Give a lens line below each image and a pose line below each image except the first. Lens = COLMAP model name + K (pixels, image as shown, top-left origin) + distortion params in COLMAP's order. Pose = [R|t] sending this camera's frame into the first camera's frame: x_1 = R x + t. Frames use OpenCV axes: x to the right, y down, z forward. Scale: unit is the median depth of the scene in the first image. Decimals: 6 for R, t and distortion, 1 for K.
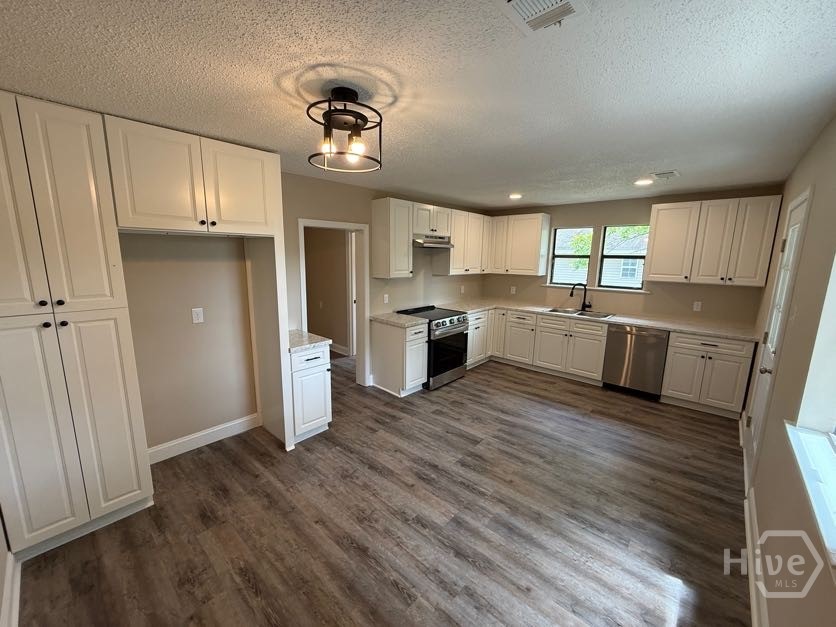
lens RADIAL K [[332.5, 0, 418.0], [0, 332.5, 312.9], [0, 0, 1]] dist [0.004807, 0.000206]
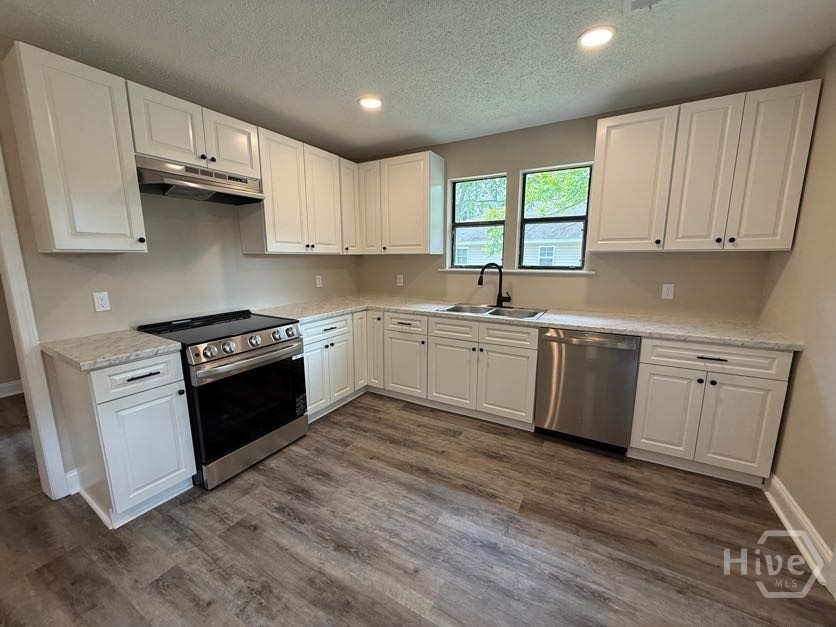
lens RADIAL K [[332.5, 0, 419.0], [0, 332.5, 313.1], [0, 0, 1]] dist [0.004807, 0.000206]
pose [[0.977323, -0.051347, 0.205436, 0.244192], [0.051813, 0.998652, 0.003114, -0.004958], [-0.205319, 0.007600, 0.978666, 0.465905]]
